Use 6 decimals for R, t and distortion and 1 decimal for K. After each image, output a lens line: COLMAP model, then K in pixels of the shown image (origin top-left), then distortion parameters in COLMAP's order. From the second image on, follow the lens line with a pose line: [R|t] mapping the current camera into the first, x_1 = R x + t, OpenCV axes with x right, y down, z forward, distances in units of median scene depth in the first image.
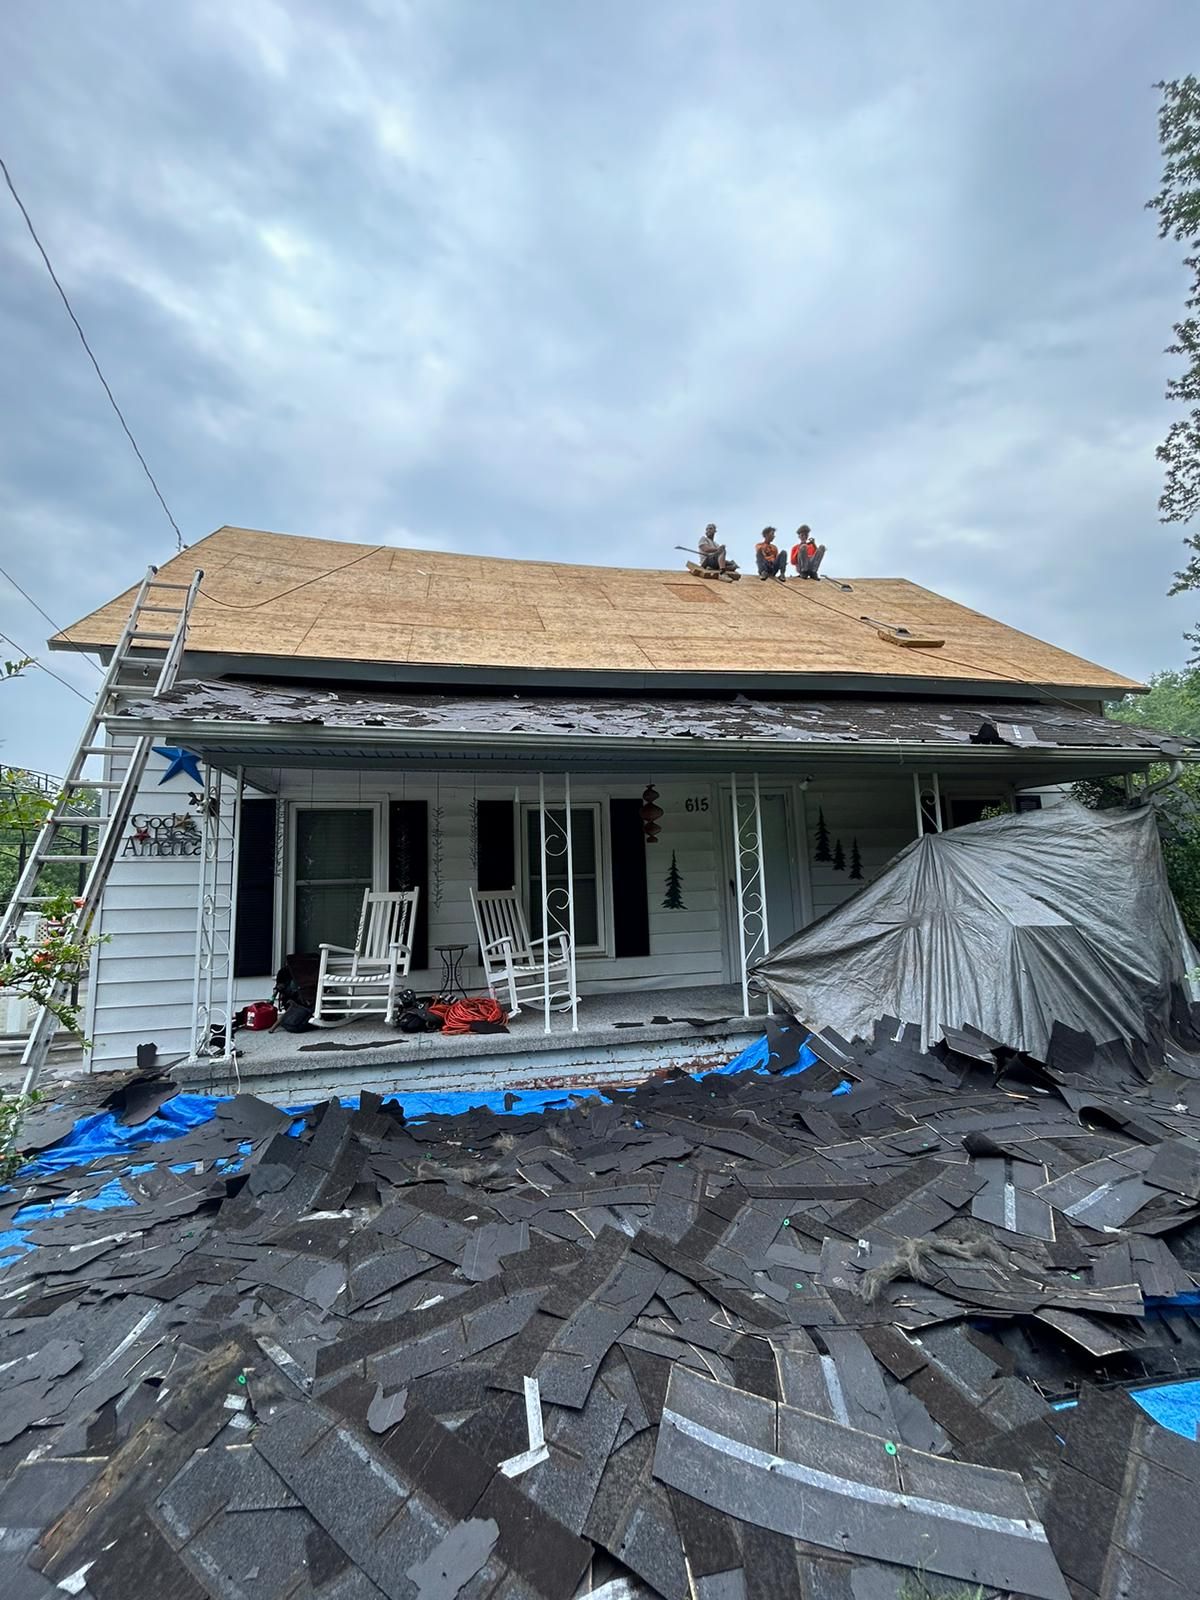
lens RADIAL K [[632.4, 0, 588.6], [0, 632.4, 809.9], [0, 0, 1]] dist [-0.002043, -0.000013]
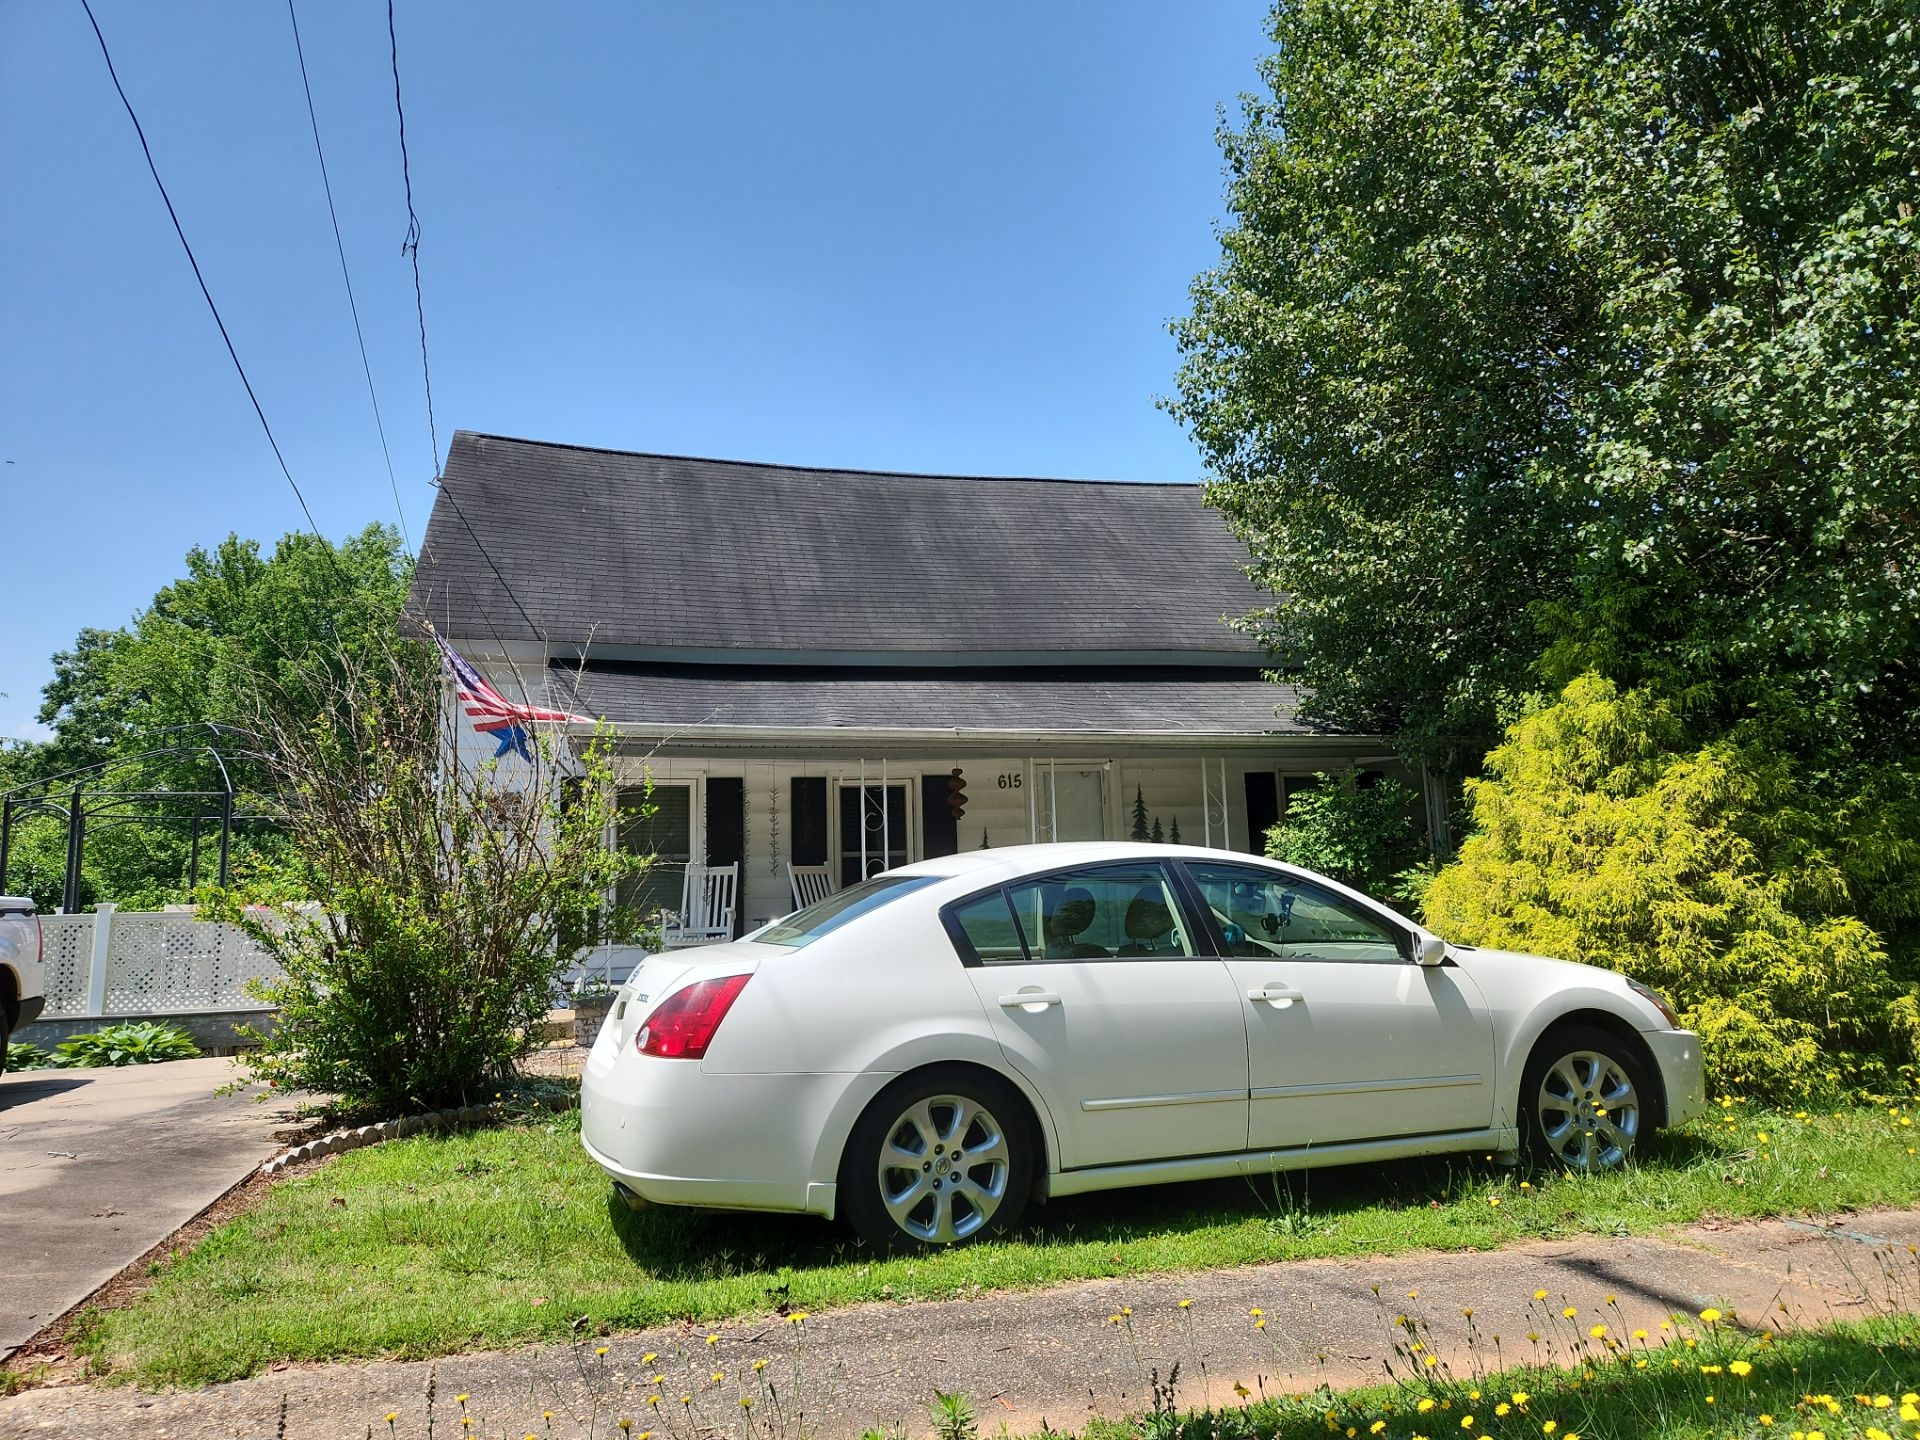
lens RADIAL K [[1254.1, 0, 946.5], [0, 1254.1, 710.2], [0, 0, 1]] dist [0.061092, -0.041934]
pose [[0.998587, 0.008294, 0.052496, -0.036306], [-0.006196, 0.999180, -0.040001, -0.047386], [-0.052785, 0.039619, 0.997820, -1.116967]]
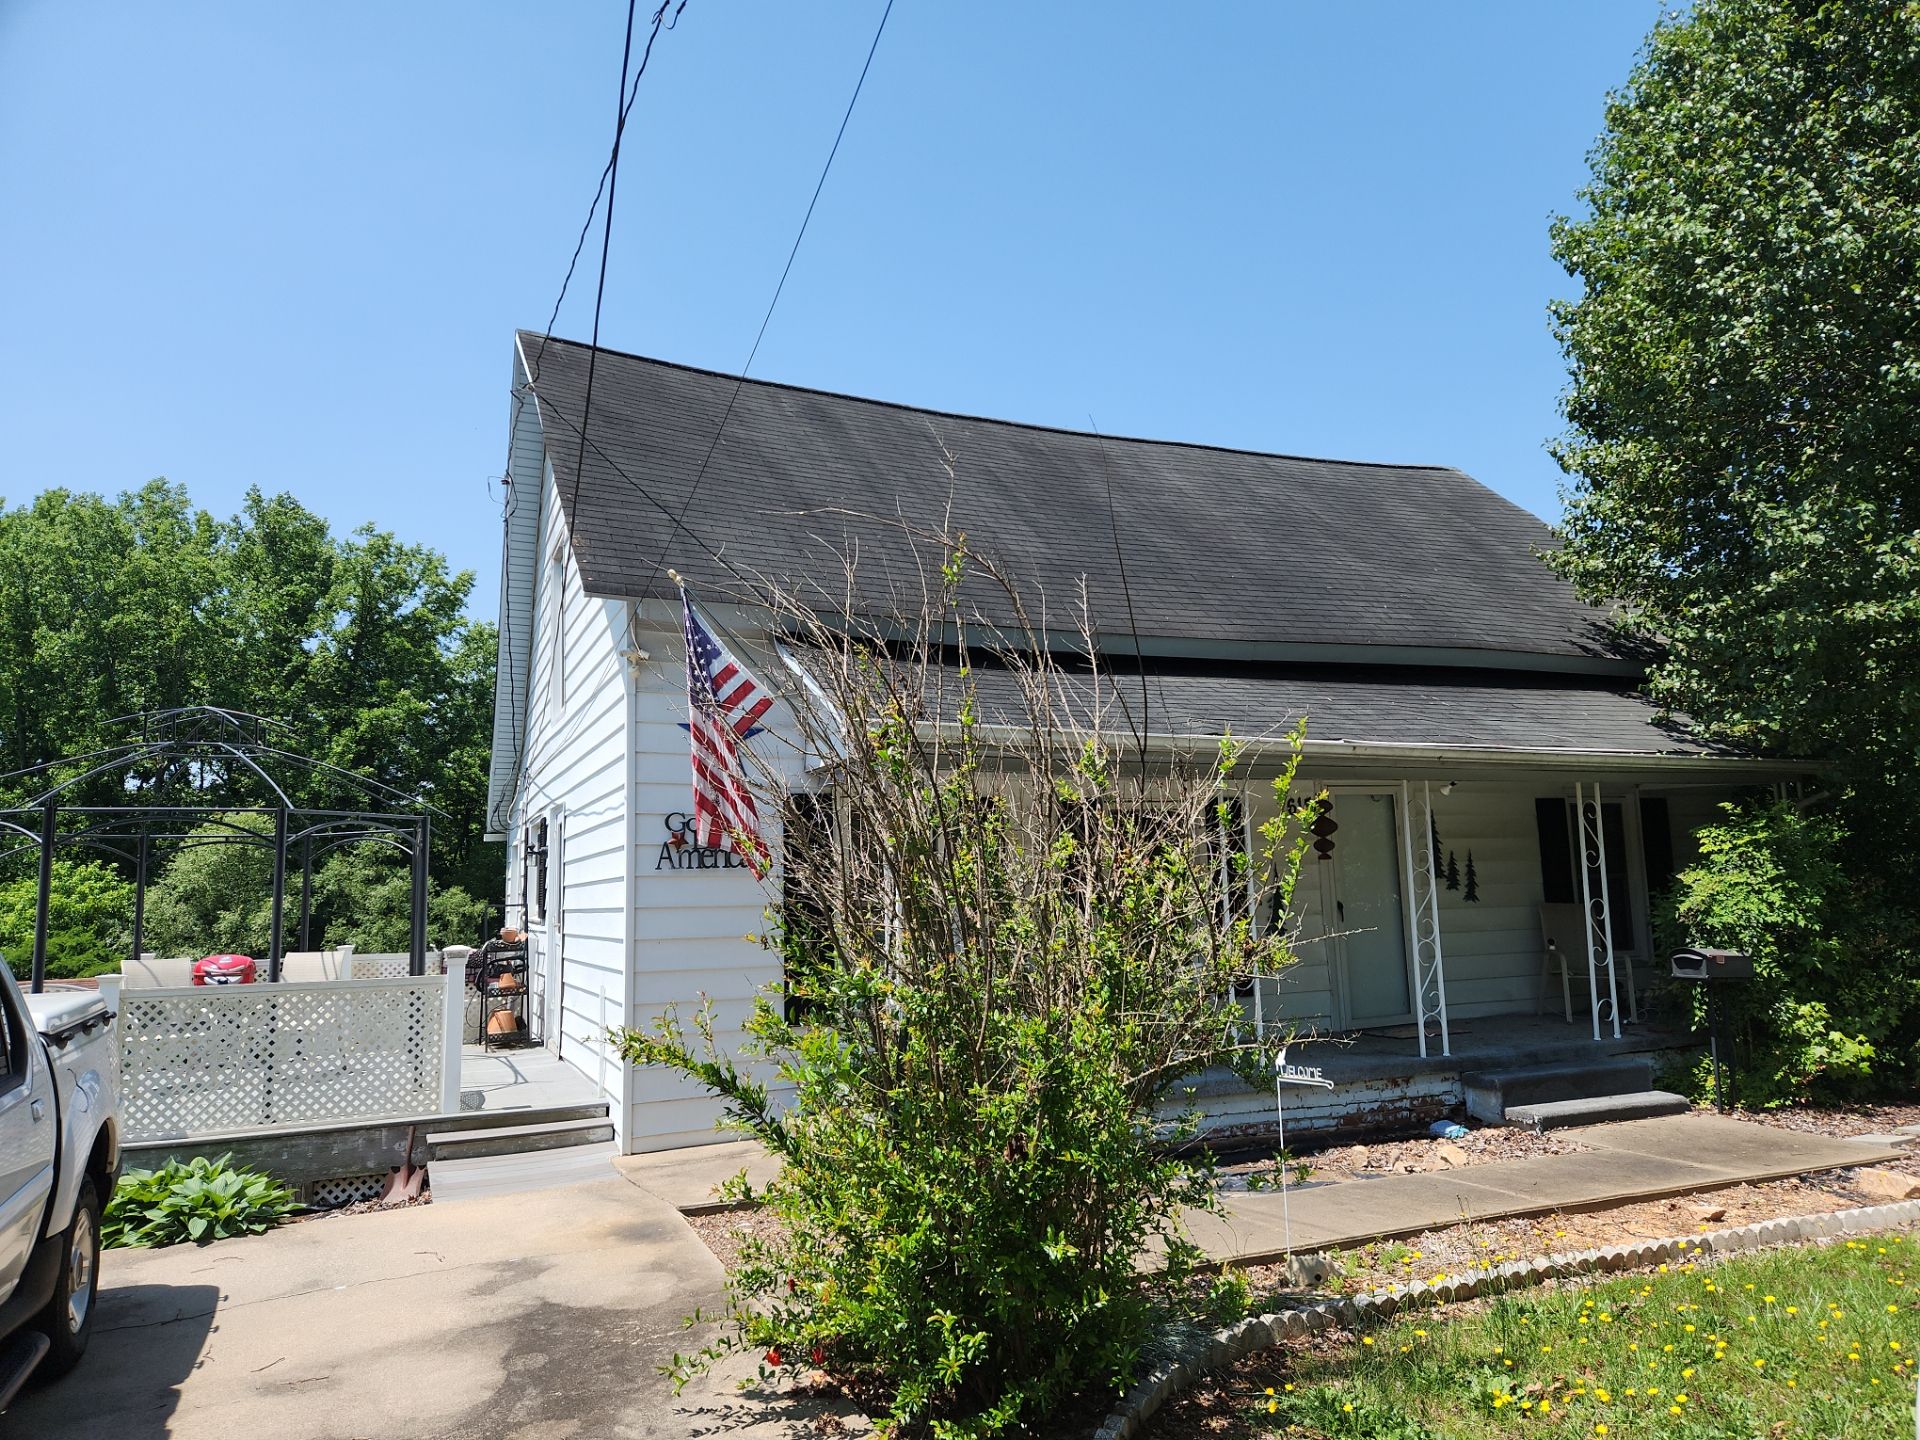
lens RADIAL K [[1254.1, 0, 970.3], [0, 1254.1, 732.7], [0, 0, 1]] dist [0.061092, -0.041934]
pose [[0.976076, 0.030553, 0.215273, -0.671873], [-0.025886, 0.999365, -0.024465, -0.059327], [-0.215884, 0.018307, 0.976247, -0.530998]]
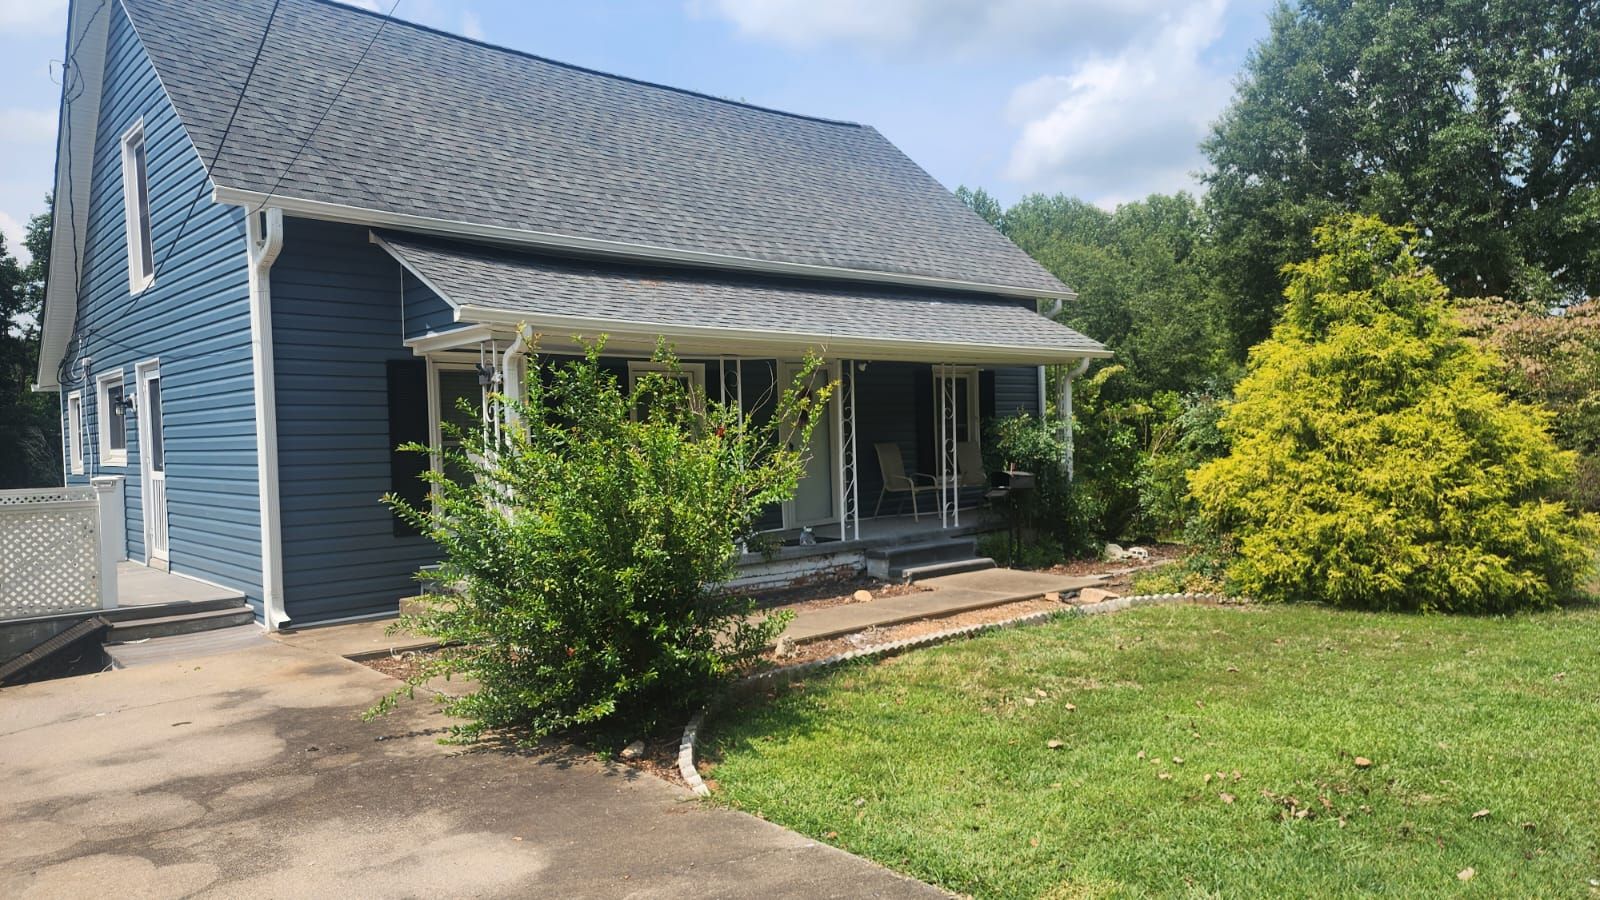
lens RADIAL K [[1032.3, 0, 810.2], [0, 1032.3, 445.6], [0, 0, 1]] dist [0.007075, -0.003546]
pose [[0.855862, 0.000843, 0.517203, -0.842752], [-0.054470, 0.994584, 0.088515, -0.061387], [-0.514327, -0.103929, 0.851273, -0.732424]]
